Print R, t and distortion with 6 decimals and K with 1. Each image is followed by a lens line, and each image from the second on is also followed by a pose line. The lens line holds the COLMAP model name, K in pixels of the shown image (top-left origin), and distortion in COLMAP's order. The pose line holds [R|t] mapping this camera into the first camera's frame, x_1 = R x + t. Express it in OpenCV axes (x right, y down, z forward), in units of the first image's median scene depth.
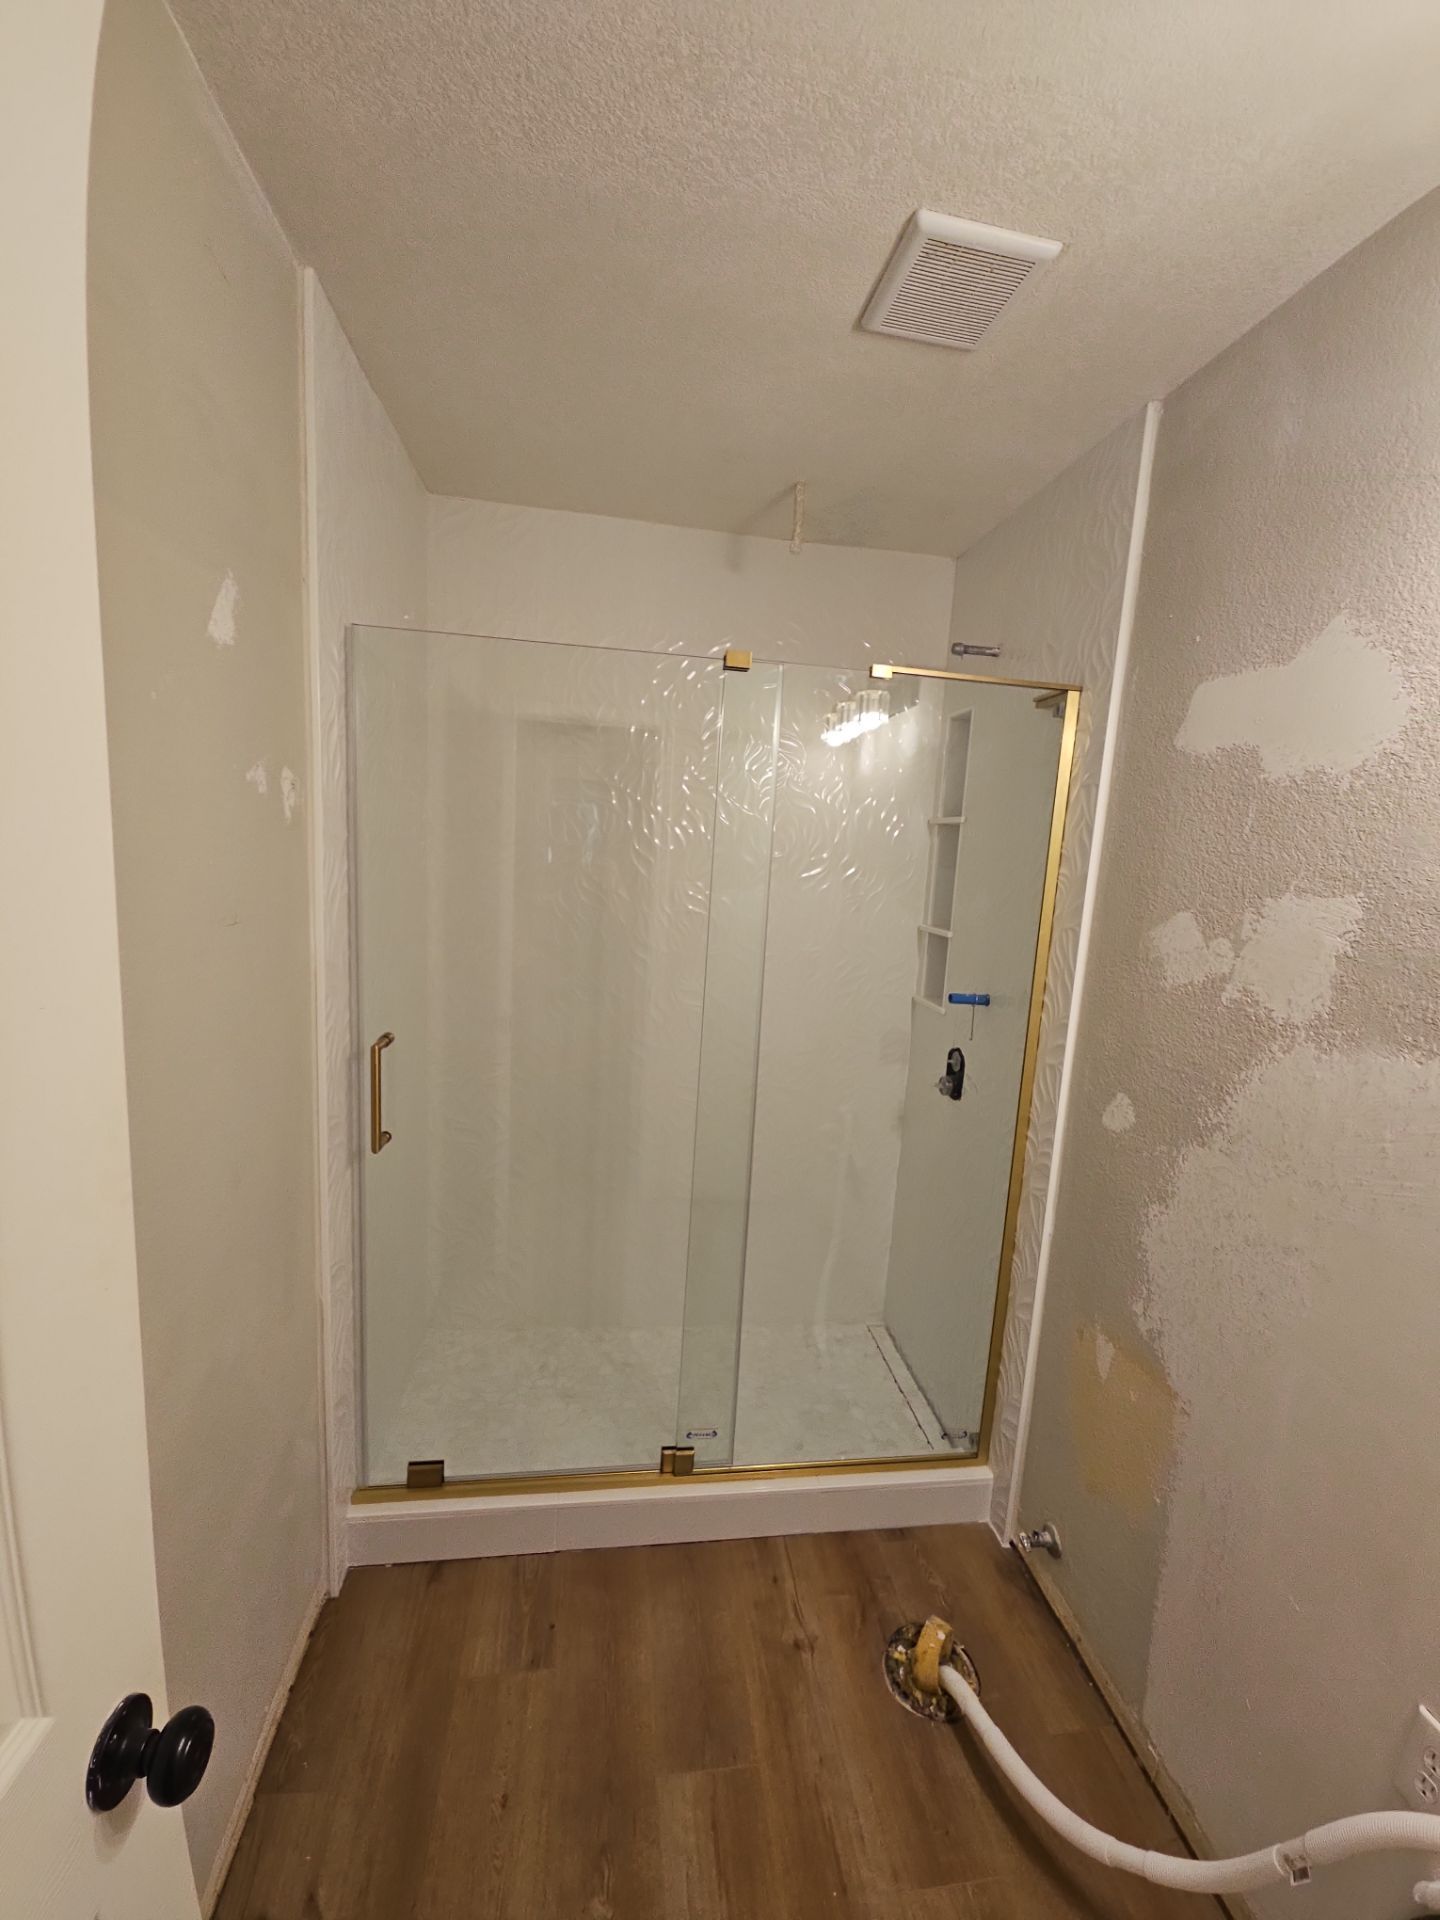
lens RADIAL K [[790.7, 0, 725.4], [0, 790.7, 966.8], [0, 0, 1]] dist [0.000184, -0.000217]
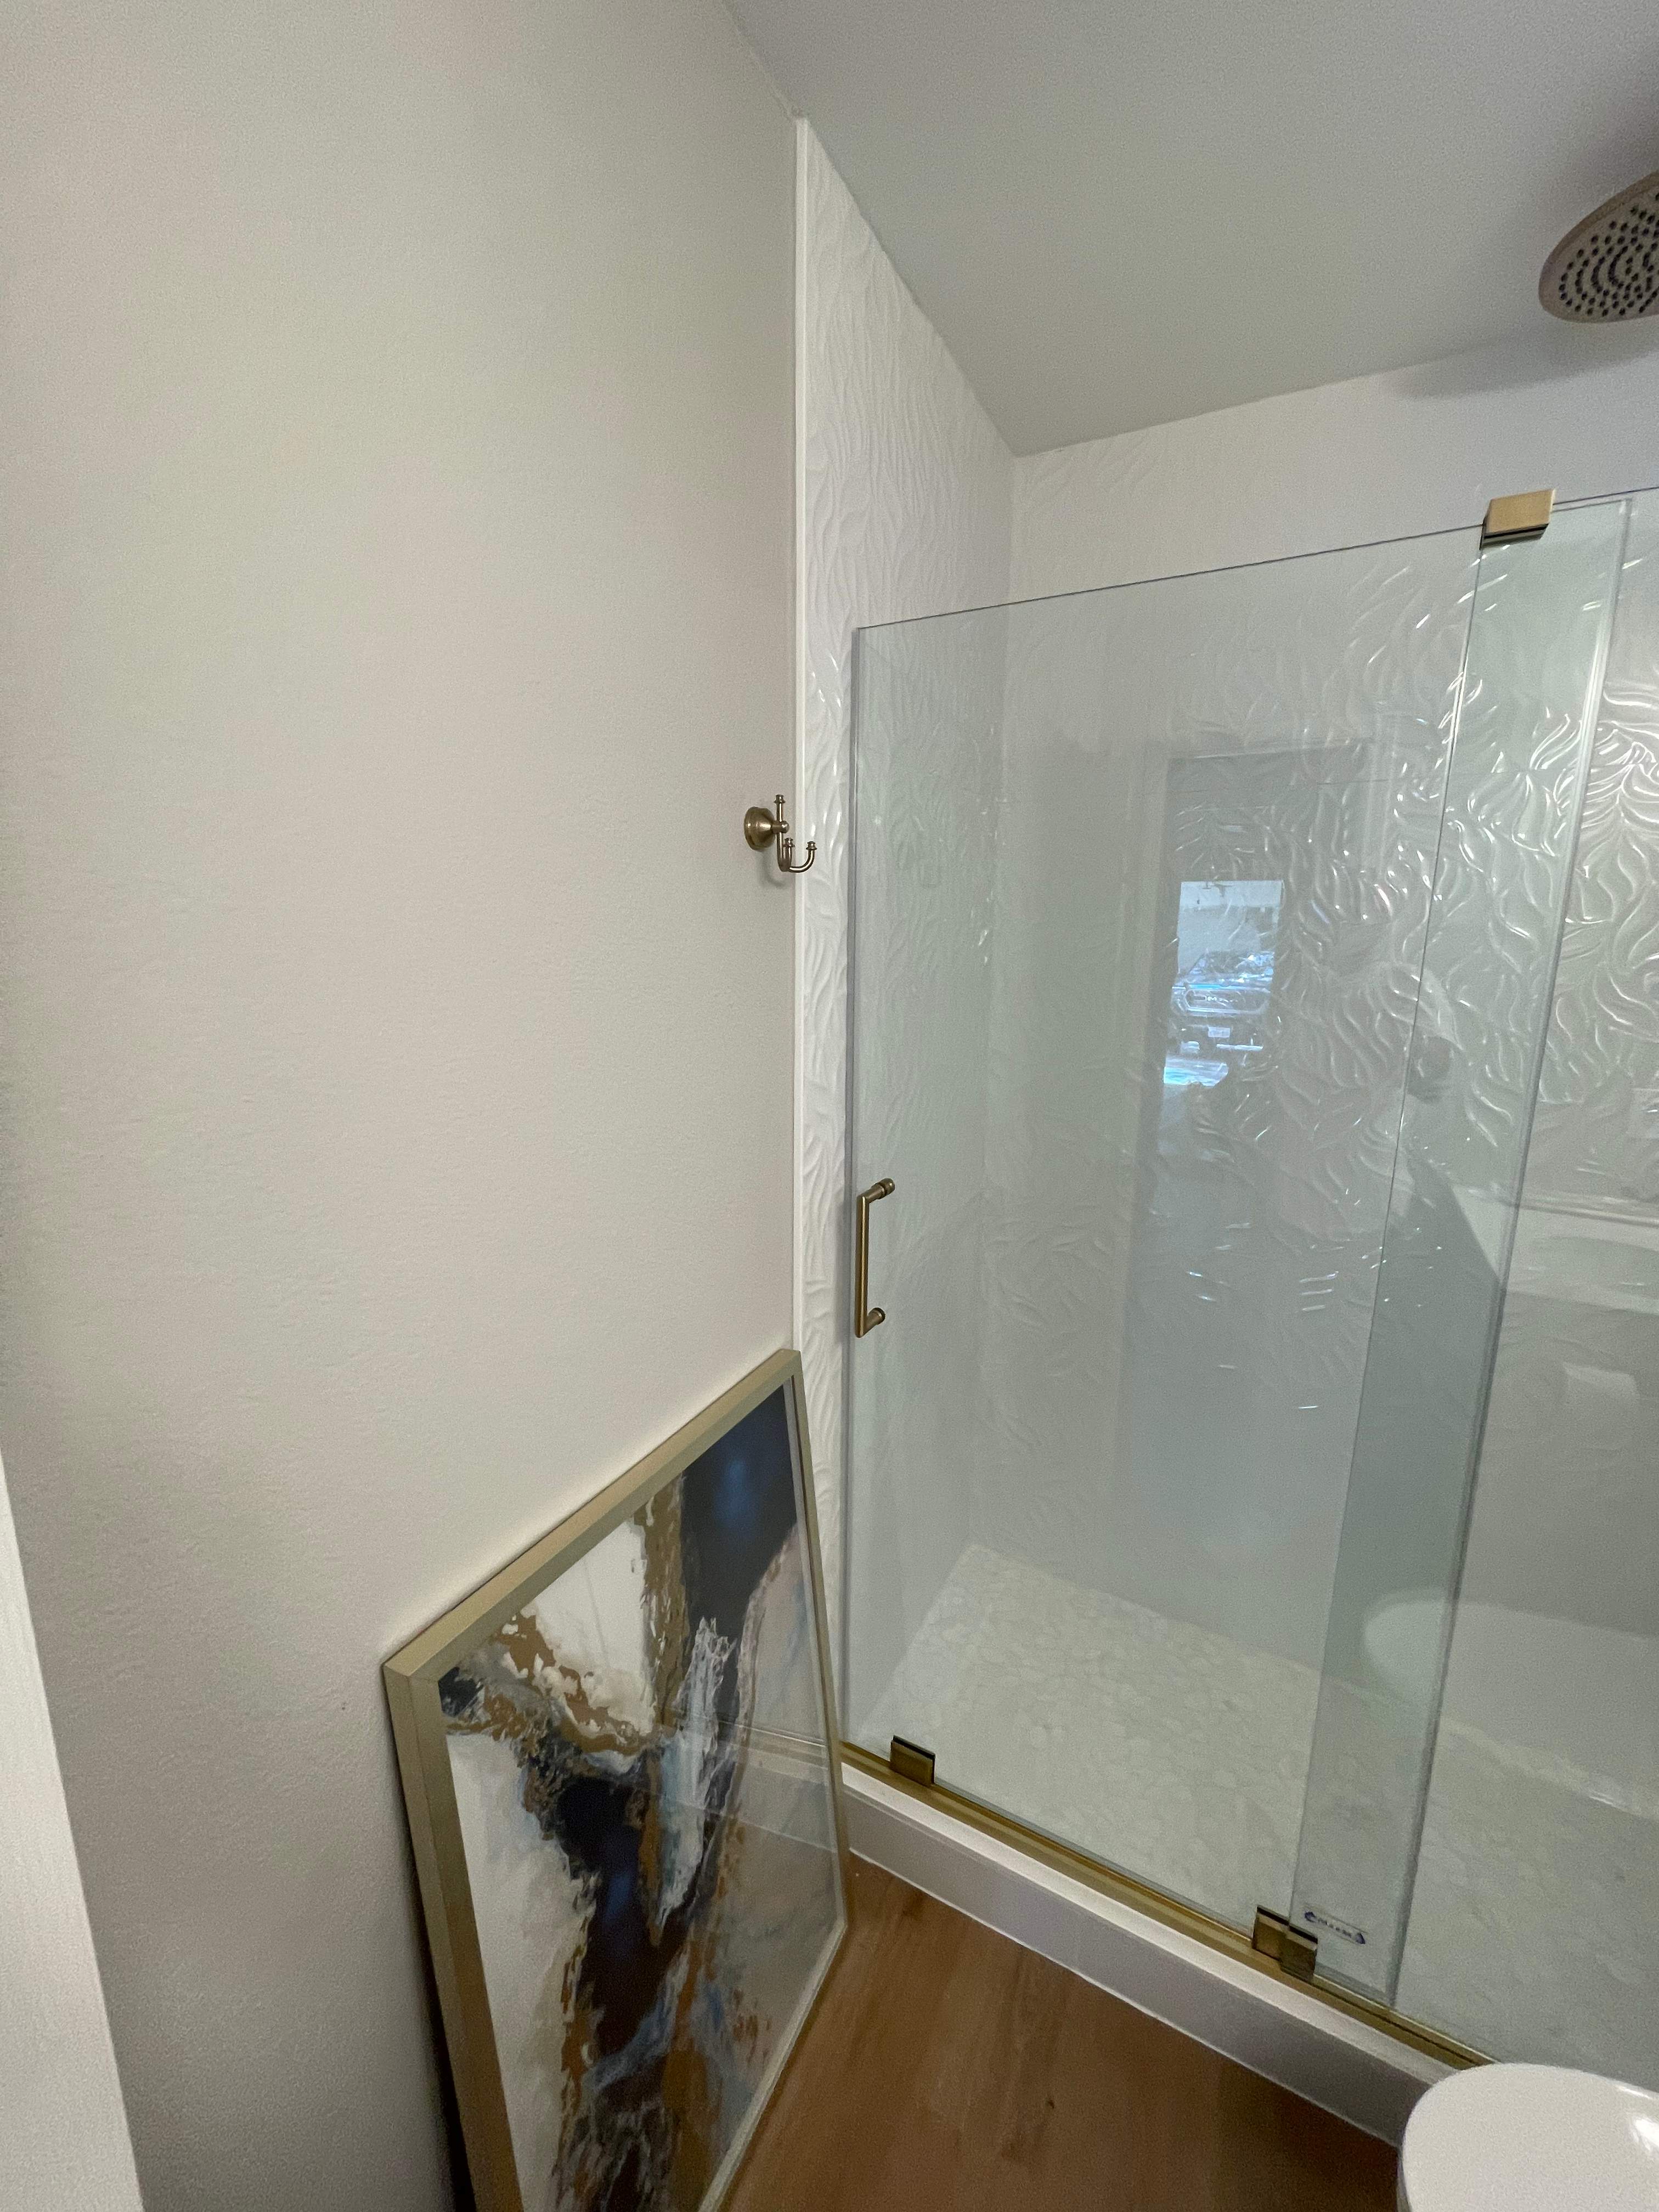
lens RADIAL K [[890.6, 0, 824.3], [0, 890.6, 1100.0], [0, 0, 1]] dist [-0.000236, 0.000261]
pose [[0.802374, 0.060324, -0.593765, 0.025076], [-0.050994, 0.998170, 0.032500, -0.019661], [0.594639, 0.004202, 0.803982, 0.354115]]
